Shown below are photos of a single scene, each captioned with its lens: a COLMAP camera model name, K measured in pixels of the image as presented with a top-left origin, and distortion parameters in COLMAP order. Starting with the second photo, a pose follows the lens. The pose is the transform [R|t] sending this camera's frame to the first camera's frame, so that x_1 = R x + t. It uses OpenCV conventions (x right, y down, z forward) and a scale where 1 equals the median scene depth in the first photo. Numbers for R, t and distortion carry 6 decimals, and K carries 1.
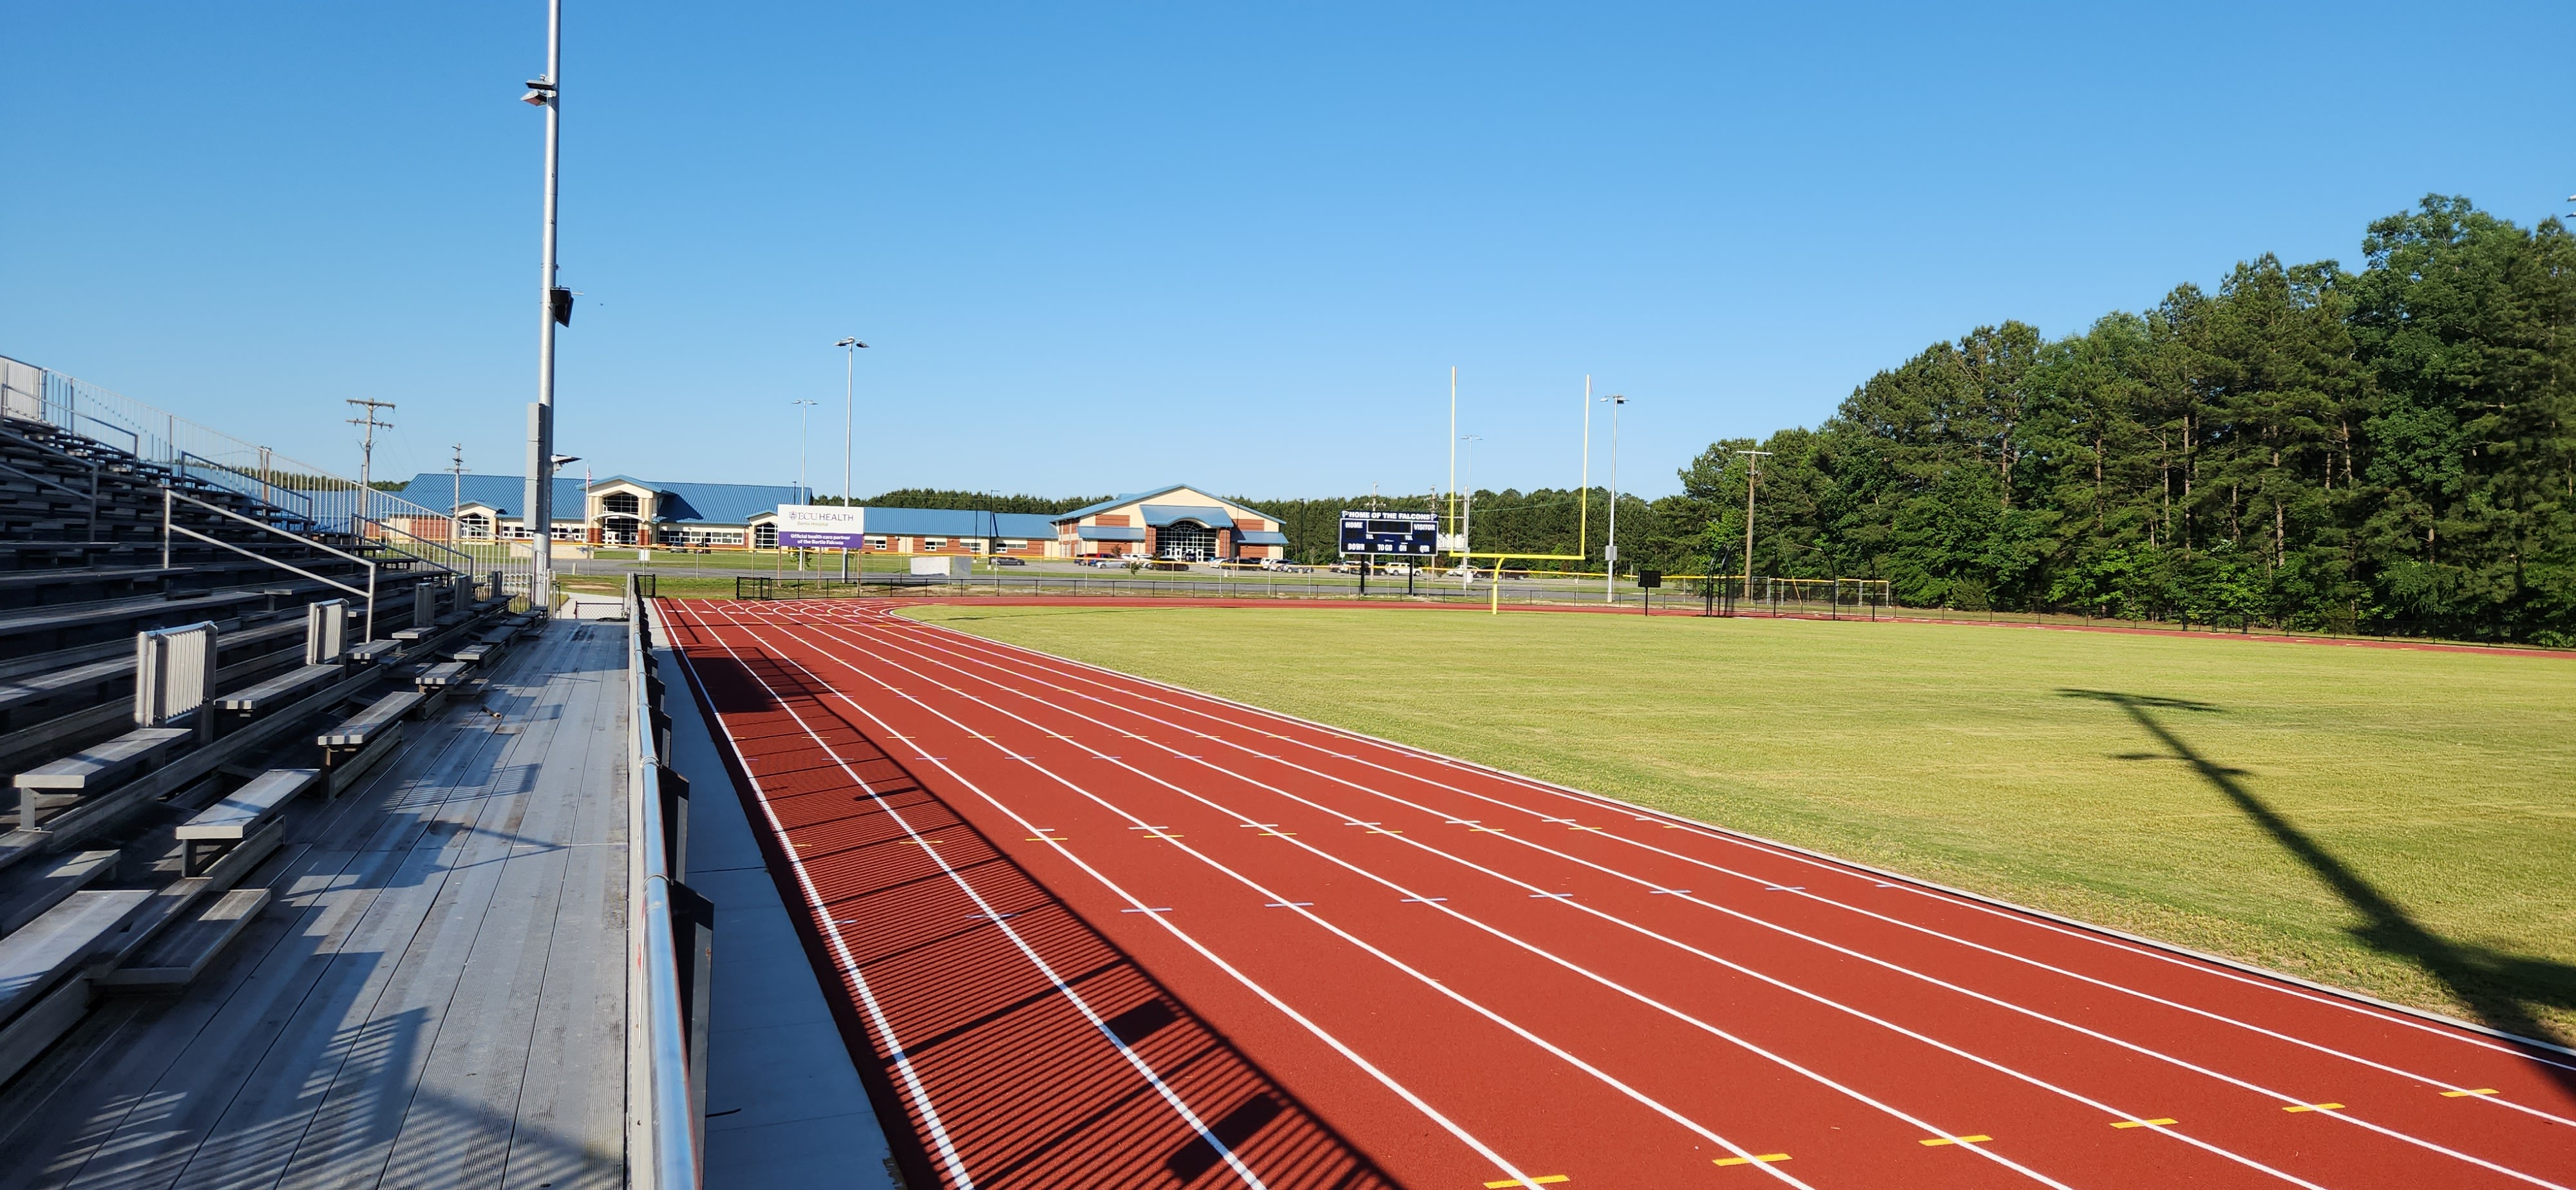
lens RADIAL K [[1712.8, 0, 1298.7], [0, 1712.8, 571.4], [0, 0, 1]] dist [0.086453, -0.069145]
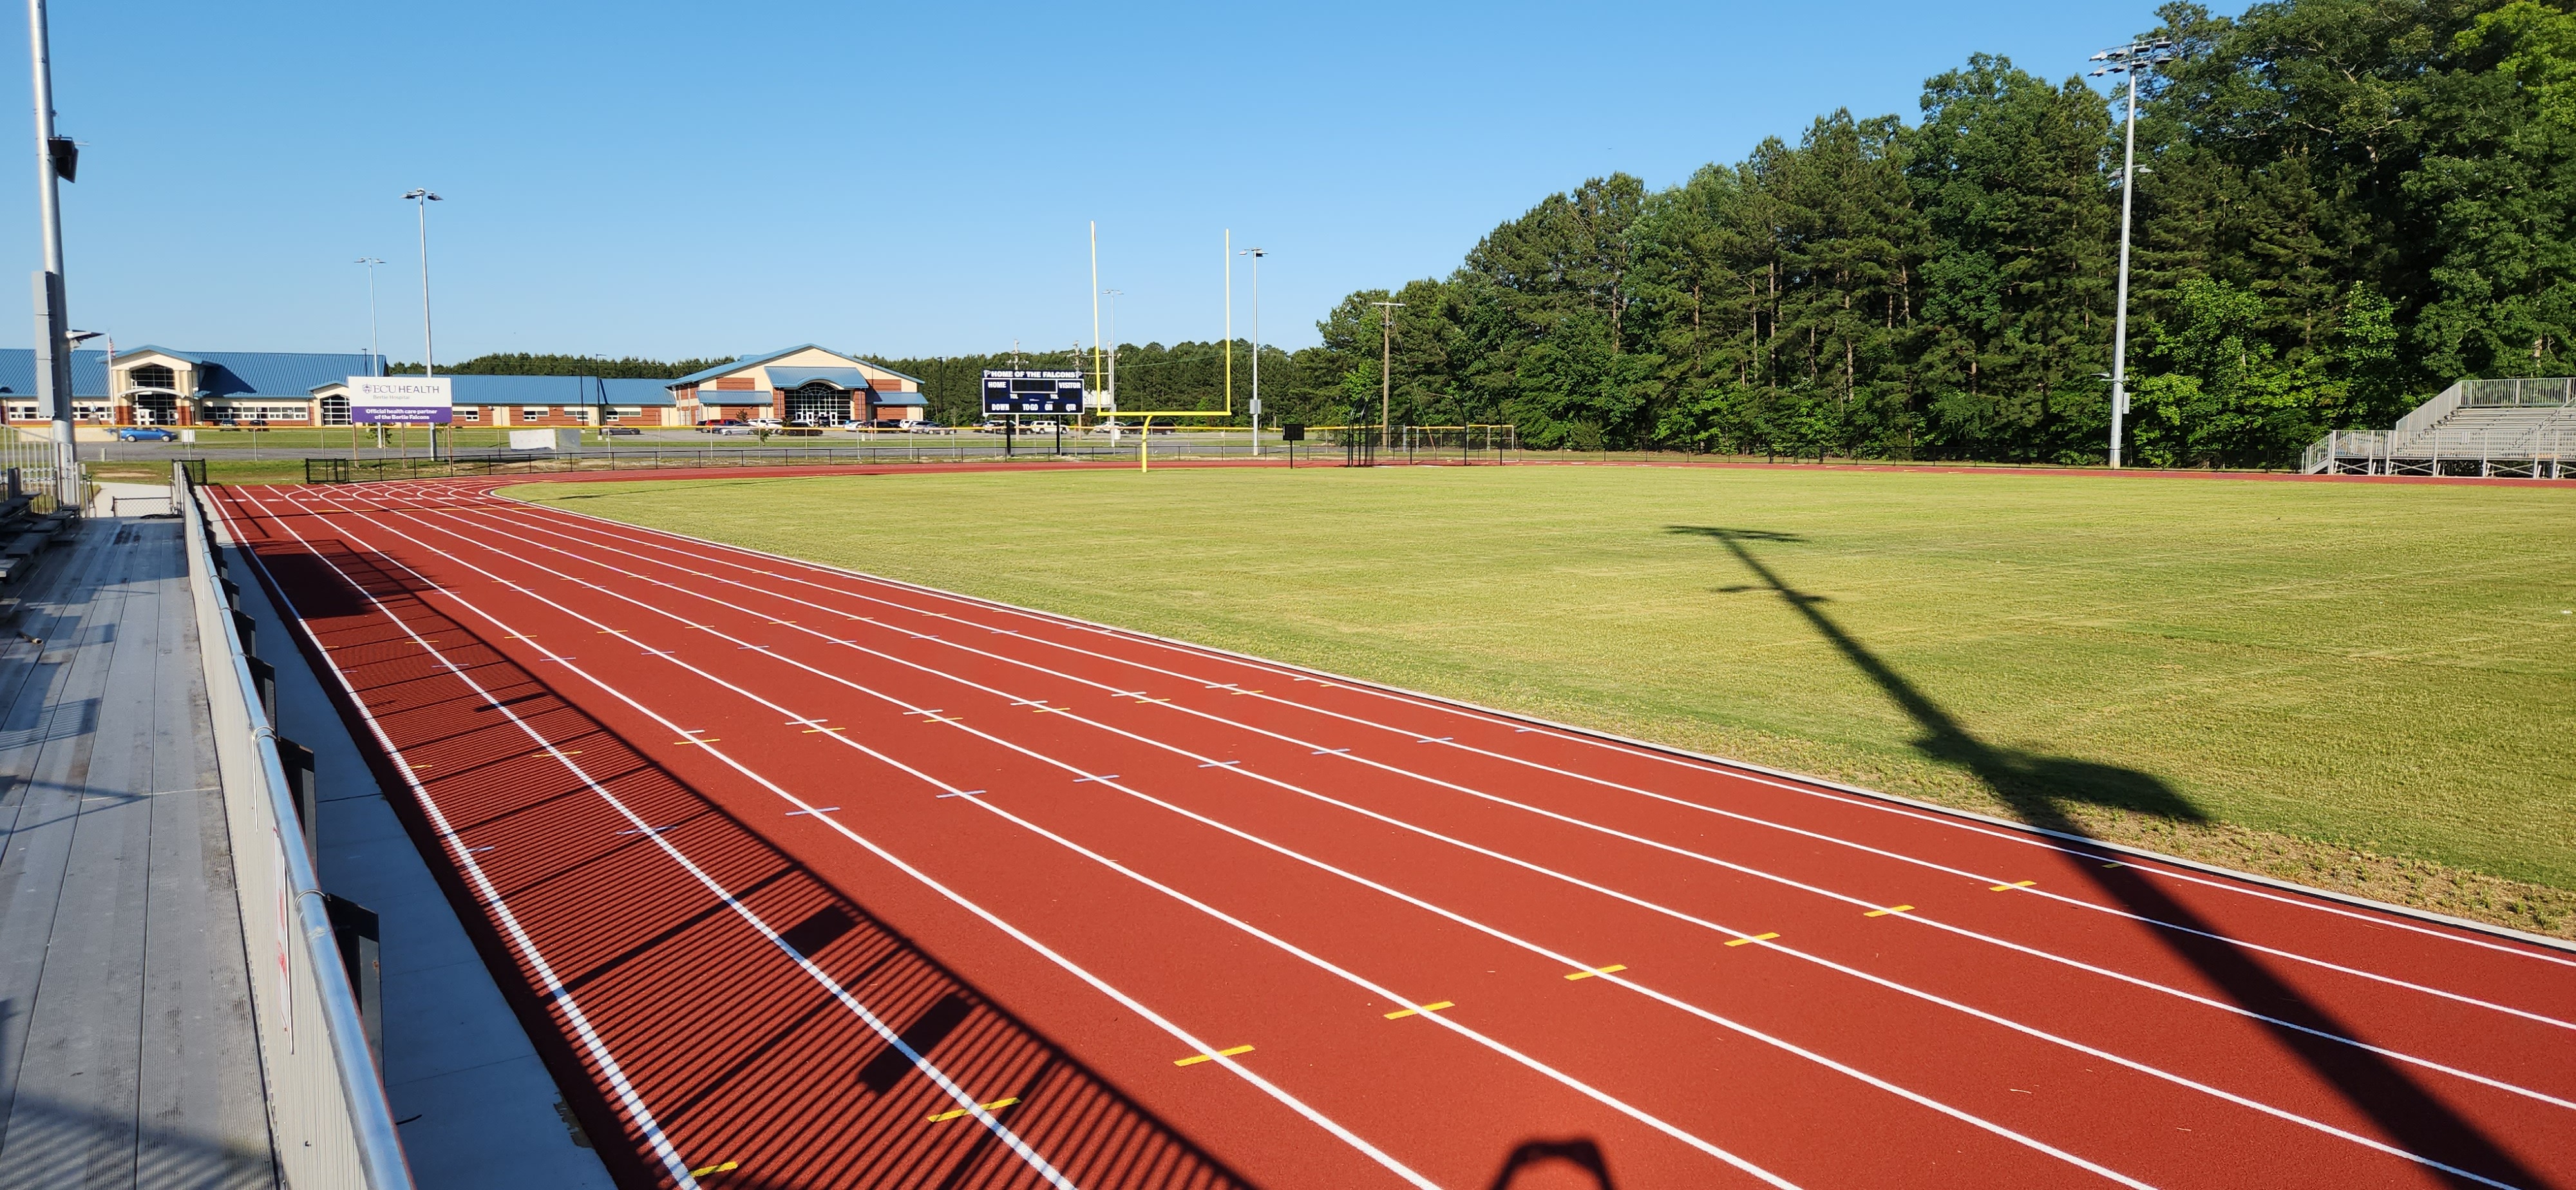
lens RADIAL K [[1712.8, 0, 1282.6], [0, 1712.8, 573.4], [0, 0, 1]] dist [0.086453, -0.069145]
pose [[0.980345, -0.047130, 0.191580, -0.001044], [0.030570, 0.995607, 0.088496, -0.002140], [-0.194909, -0.080900, 0.977479, -0.000240]]
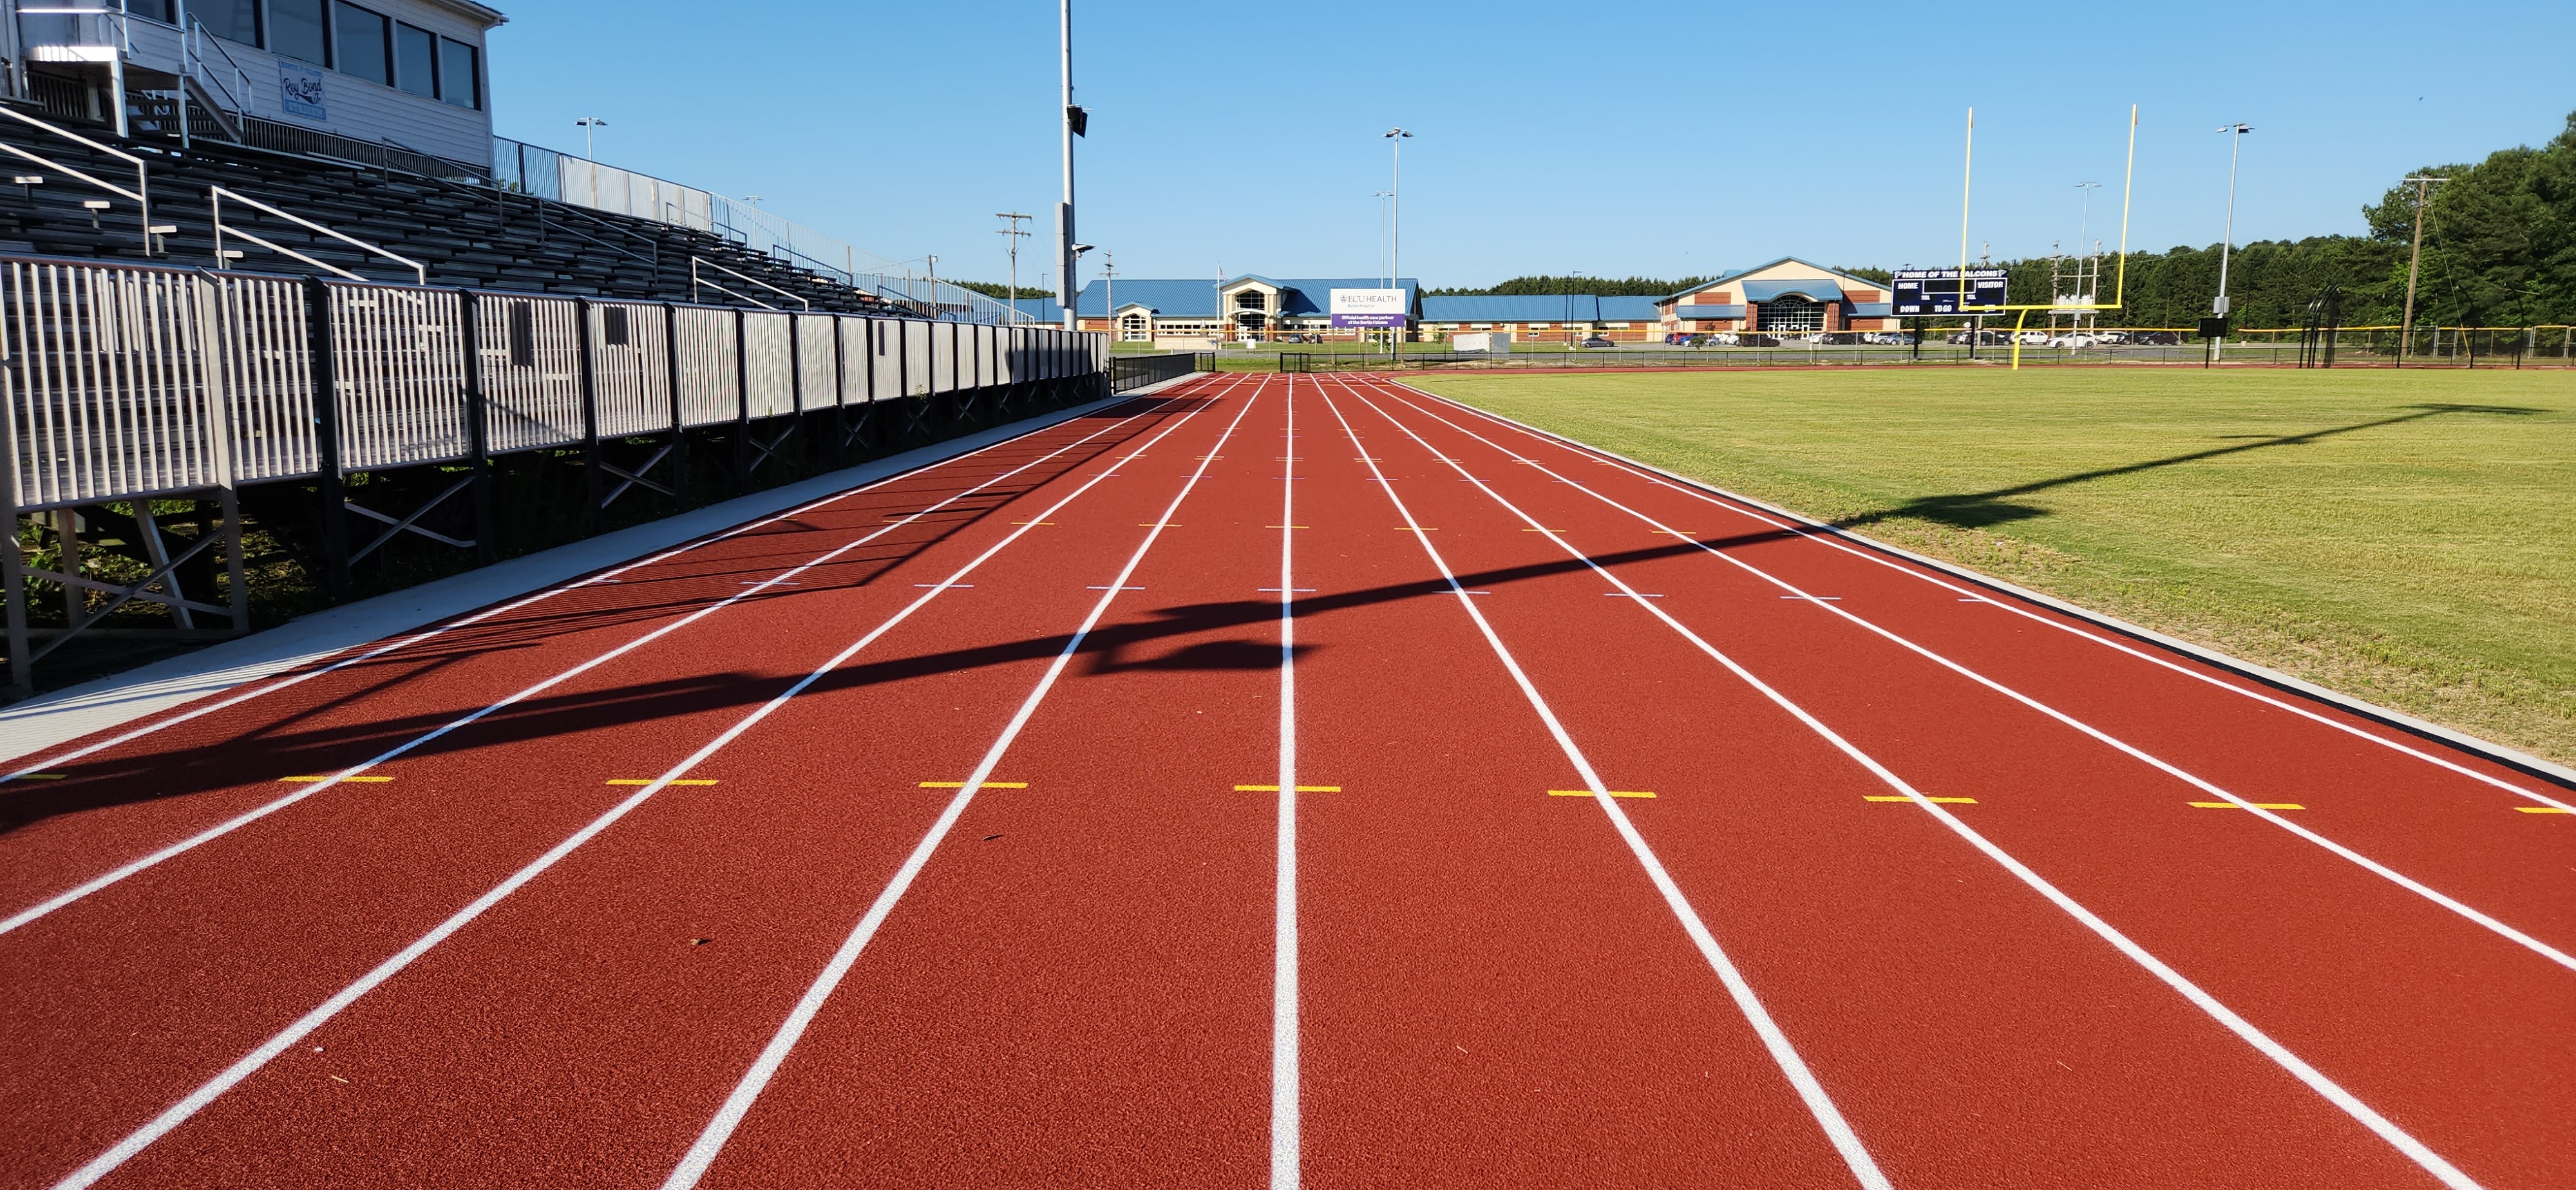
lens RADIAL K [[1712.8, 0, 1272.8], [0, 1712.8, 591.0], [0, 0, 1]] dist [0.086453, -0.069145]
pose [[0.927792, 0.026336, -0.372168, 0.082066], [0.023081, 0.991544, 0.127705, 0.012196], [0.372384, -0.127073, 0.919338, -0.057046]]
